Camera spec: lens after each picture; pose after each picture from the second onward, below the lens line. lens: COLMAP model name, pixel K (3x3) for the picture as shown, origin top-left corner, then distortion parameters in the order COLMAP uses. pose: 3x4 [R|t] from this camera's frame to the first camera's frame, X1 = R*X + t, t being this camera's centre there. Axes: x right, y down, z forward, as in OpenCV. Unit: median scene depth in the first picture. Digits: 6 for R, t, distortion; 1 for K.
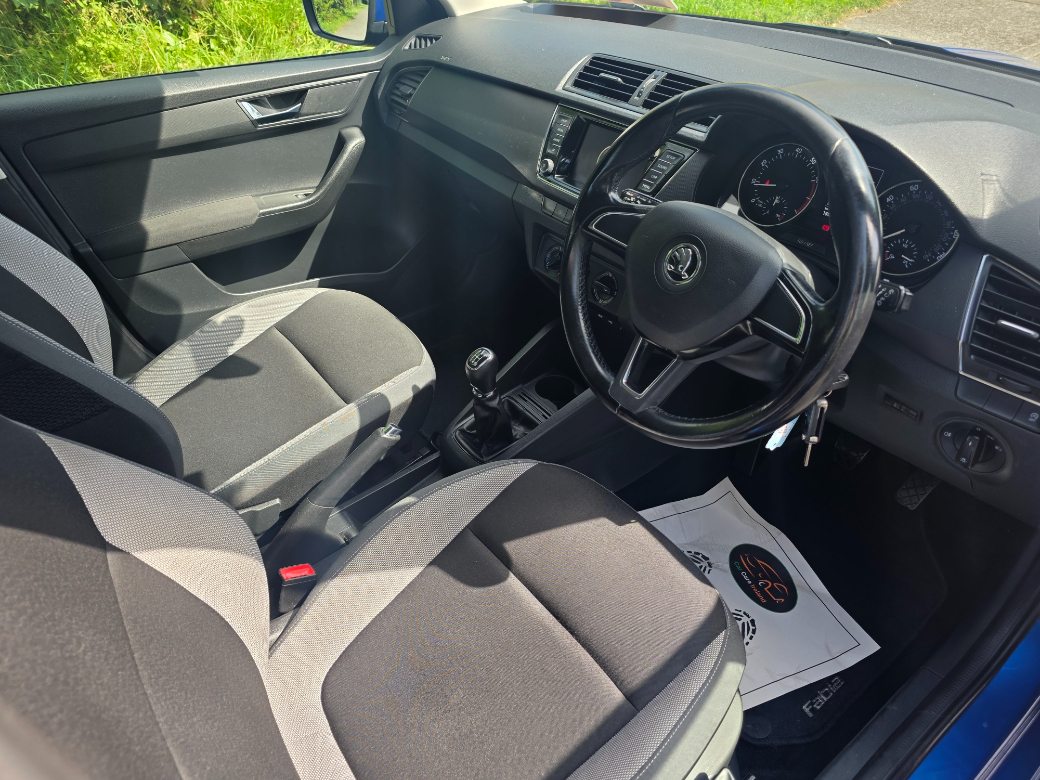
lens RADIAL K [[697.3, 0, 519.4], [0, 697.3, 393.8], [0, 0, 1]] dist [0.004826, -0.000011]
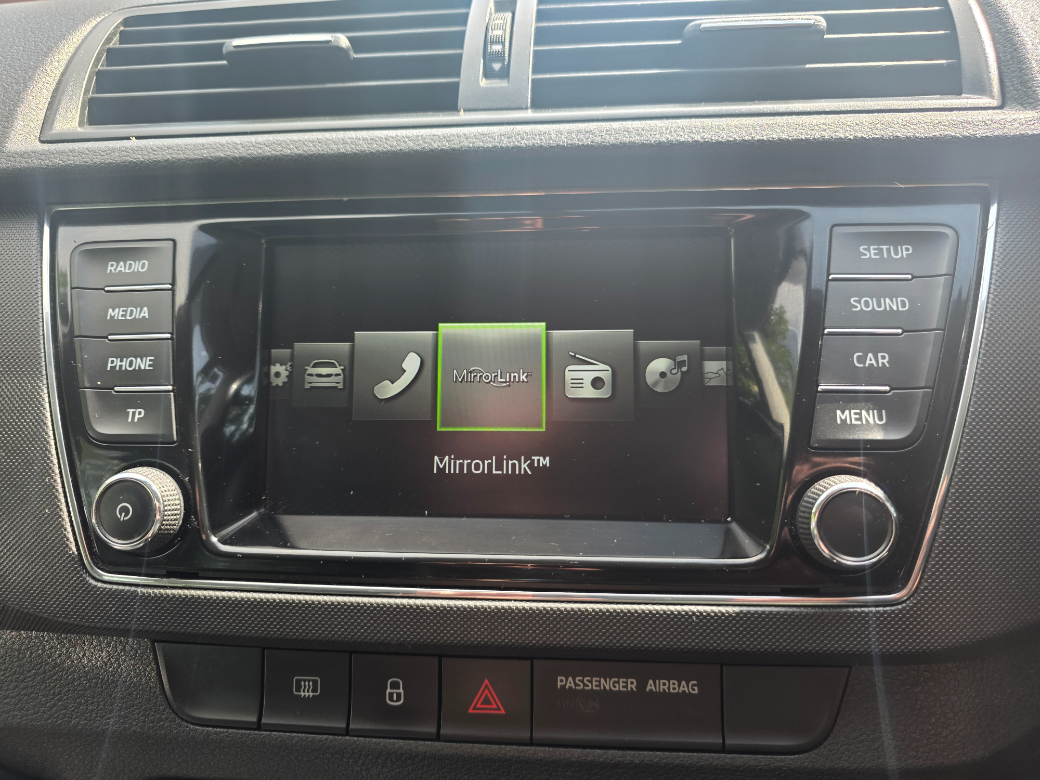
lens RADIAL K [[697.3, 0, 515.8], [0, 697.3, 387.9], [0, 0, 1]] dist [0.004826, -0.000011]
pose [[0.669888, -0.310930, 0.674220, -0.007085], [0.471131, 0.879857, -0.062340, -0.296101], [-0.573834, 0.359407, 0.735895, 0.800637]]
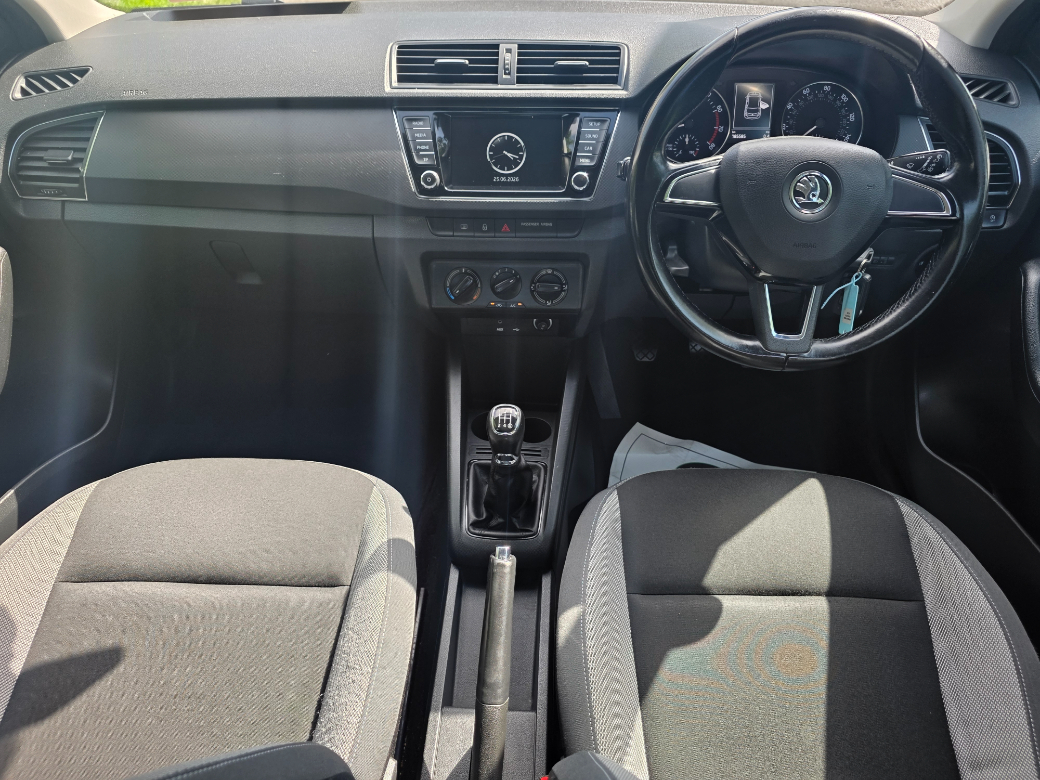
lens RADIAL K [[697.3, 0, 525.3], [0, 697.3, 389.9], [0, 0, 1]] dist [0.004826, -0.000011]
pose [[0.630418, -0.448422, 0.633633, -0.513618], [0.465271, 0.871674, 0.153973, -0.186354], [-0.621366, 0.197744, 0.758157, 0.363248]]
